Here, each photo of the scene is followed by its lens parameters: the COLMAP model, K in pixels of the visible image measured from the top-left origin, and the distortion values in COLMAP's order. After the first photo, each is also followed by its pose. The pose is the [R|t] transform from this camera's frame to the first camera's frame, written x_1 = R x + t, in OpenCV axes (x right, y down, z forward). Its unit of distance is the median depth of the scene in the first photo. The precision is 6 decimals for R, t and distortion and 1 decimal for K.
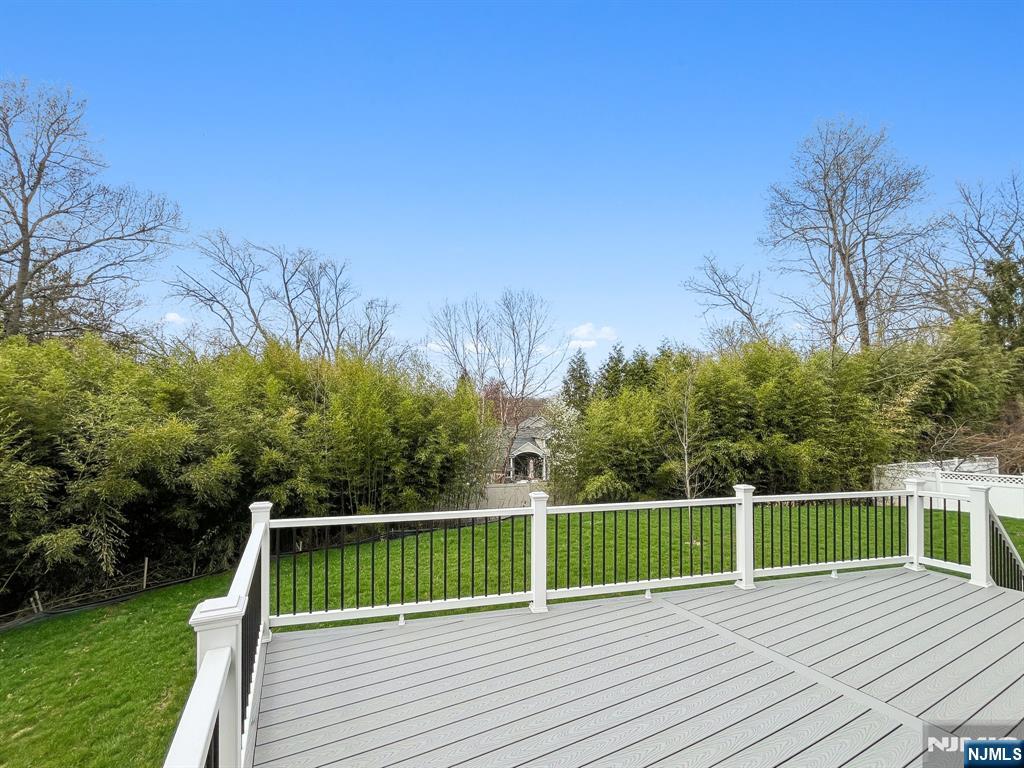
lens RADIAL K [[424.3, 0, 512.0], [0, 424.3, 384.0], [0, 0, 1]] dist [0.003079, 0.000163]
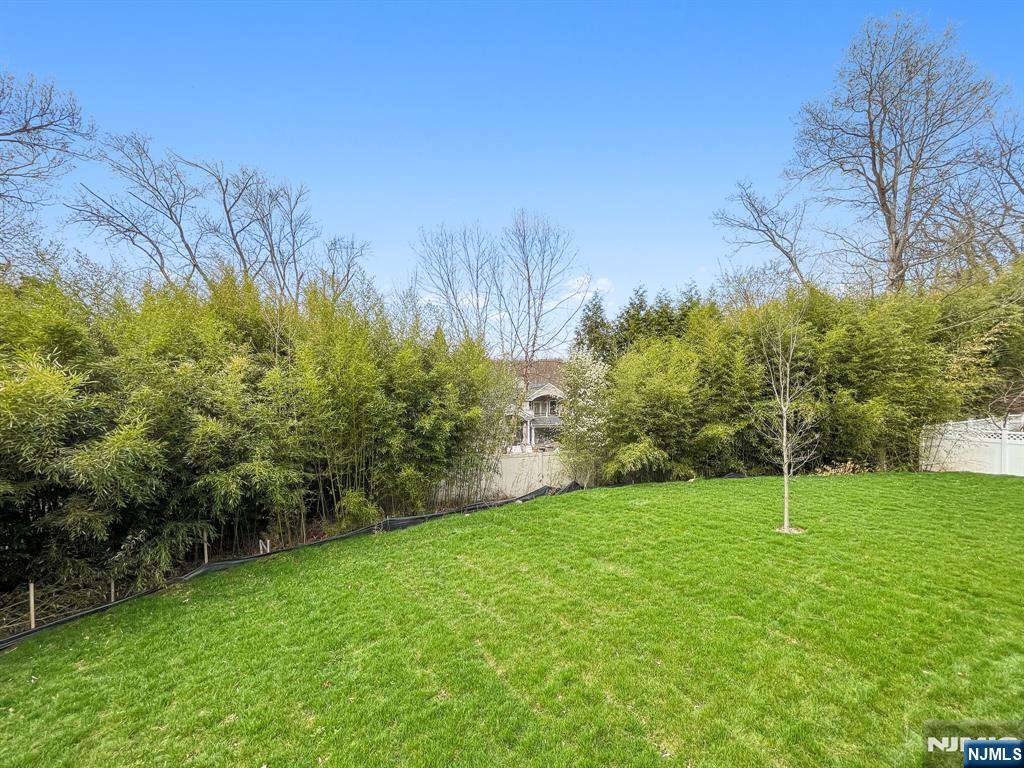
lens RADIAL K [[443.4, 0, 511.0], [0, 443.4, 390.5], [0, 0, 1]] dist [-0.003557, -0.000877]
pose [[0.998193, -0.009855, 0.059270, -0.078374], [0.003597, 0.994489, 0.104776, 0.021041], [-0.059976, -0.104373, 0.992728, 0.158421]]
